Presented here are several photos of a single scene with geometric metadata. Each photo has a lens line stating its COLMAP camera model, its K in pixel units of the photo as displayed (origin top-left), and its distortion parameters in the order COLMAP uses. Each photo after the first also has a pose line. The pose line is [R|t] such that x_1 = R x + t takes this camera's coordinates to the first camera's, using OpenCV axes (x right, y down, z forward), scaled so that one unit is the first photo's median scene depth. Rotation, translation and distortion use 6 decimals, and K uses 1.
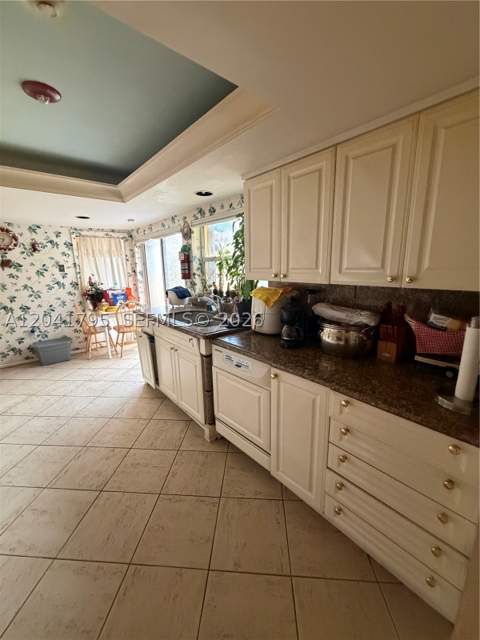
lens RADIAL K [[255.7, 0, 238.2], [0, 255.7, 318.2], [0, 0, 1]] dist [0.002670, -0.000012]
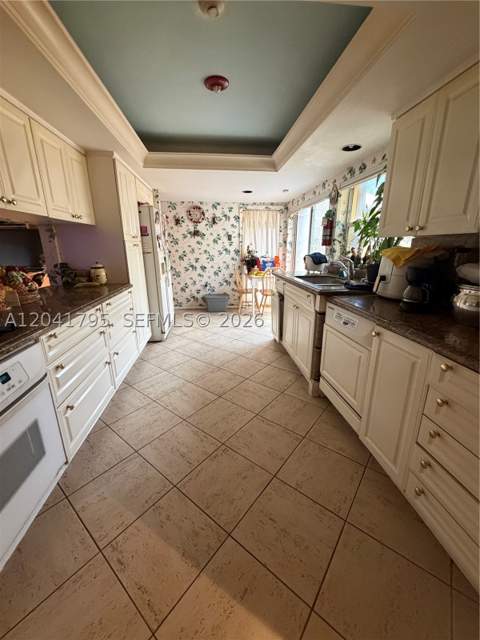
lens RADIAL K [[255.7, 0, 238.2], [0, 255.7, 318.2], [0, 0, 1]] dist [0.002670, -0.000012]
pose [[0.824817, 0.169421, -0.539419, 0.131864], [-0.129738, 0.985306, 0.111084, 0.078296], [0.550313, -0.021641, 0.834678, -0.031912]]
